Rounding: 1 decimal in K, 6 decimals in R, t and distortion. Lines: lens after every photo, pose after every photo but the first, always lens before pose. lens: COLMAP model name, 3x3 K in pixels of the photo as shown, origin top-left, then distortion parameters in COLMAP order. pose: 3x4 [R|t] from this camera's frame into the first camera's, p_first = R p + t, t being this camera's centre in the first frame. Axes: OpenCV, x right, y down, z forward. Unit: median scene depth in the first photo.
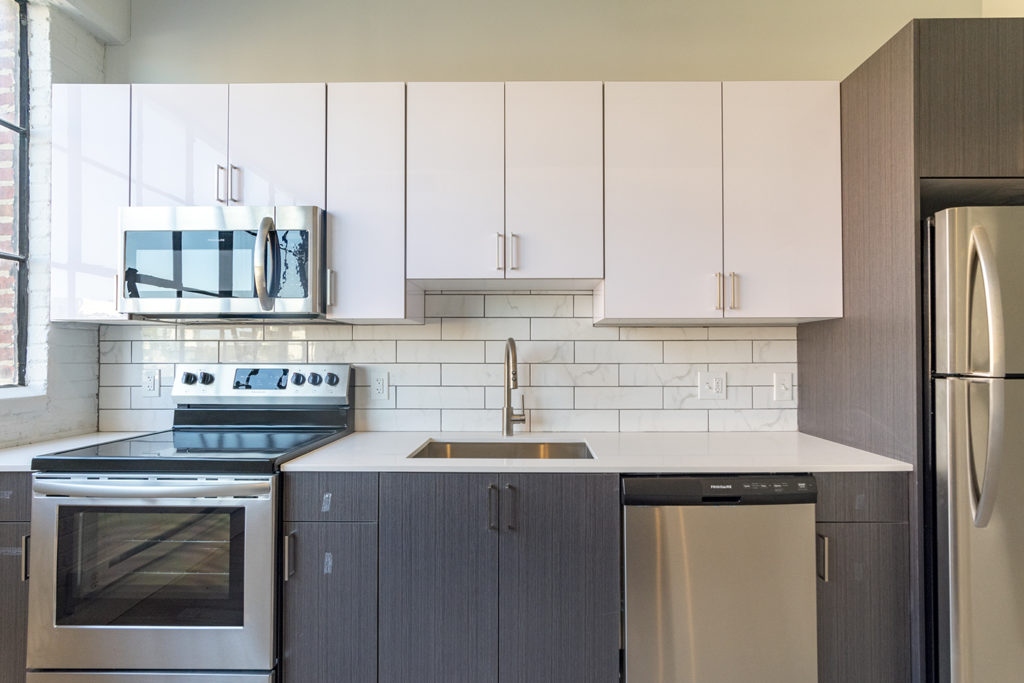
lens RADIAL K [[475.8, 0, 552.4], [0, 475.8, 348.8], [0, 0, 1]] dist [-0.000494, 0.000111]
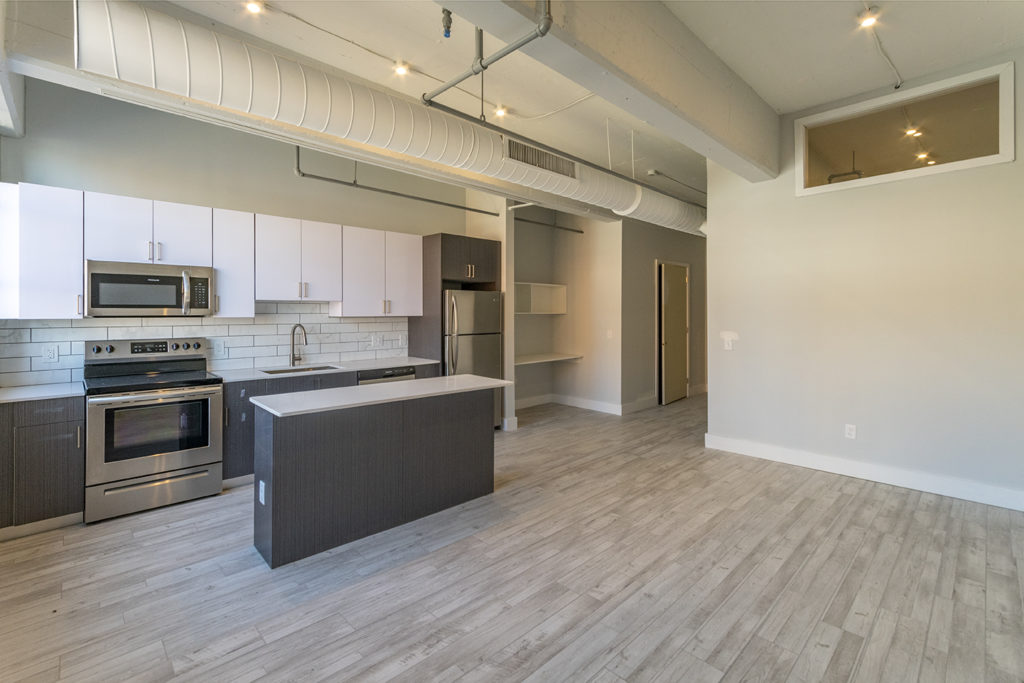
lens RADIAL K [[437.6, 0, 515.1], [0, 437.6, 313.5], [0, 0, 1]] dist [0.000550, 0.000285]
pose [[0.734739, -0.001353, 0.678349, -0.771626], [-0.010493, 0.999856, 0.013358, -0.115438], [-0.678269, -0.016933, 0.734619, -1.316196]]
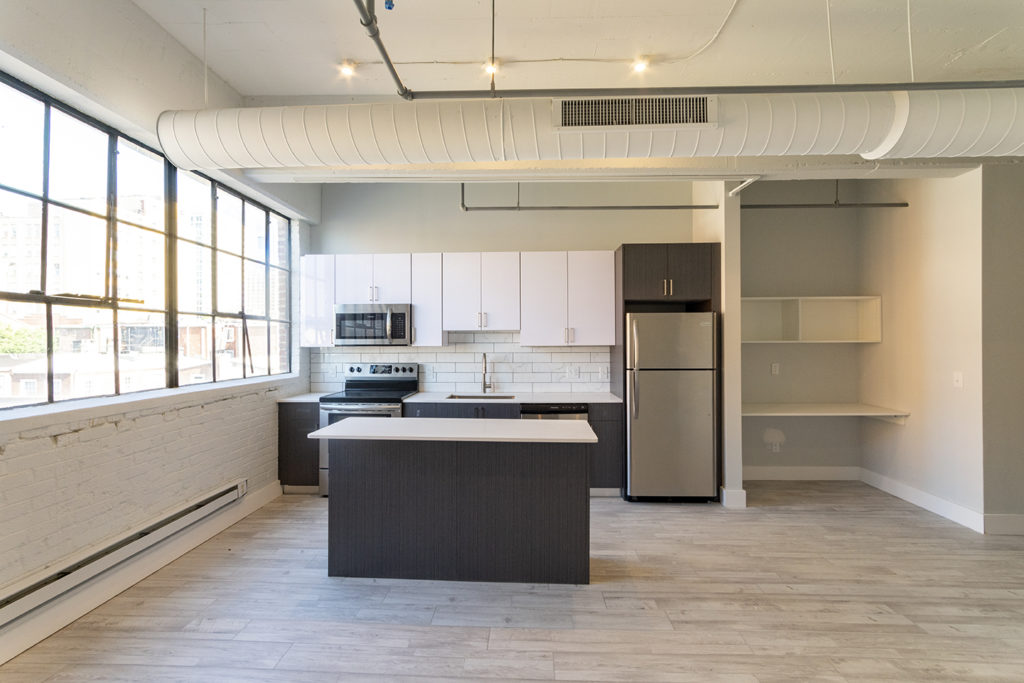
lens RADIAL K [[451.9, 0, 529.5], [0, 451.9, 342.1], [0, 0, 1]] dist [-0.000191, 0.000363]
pose [[0.999250, -0.003482, -0.038553, 0.234304], [0.004110, 0.999860, 0.016224, -0.115645], [0.038492, -0.016370, 0.999125, -1.317155]]
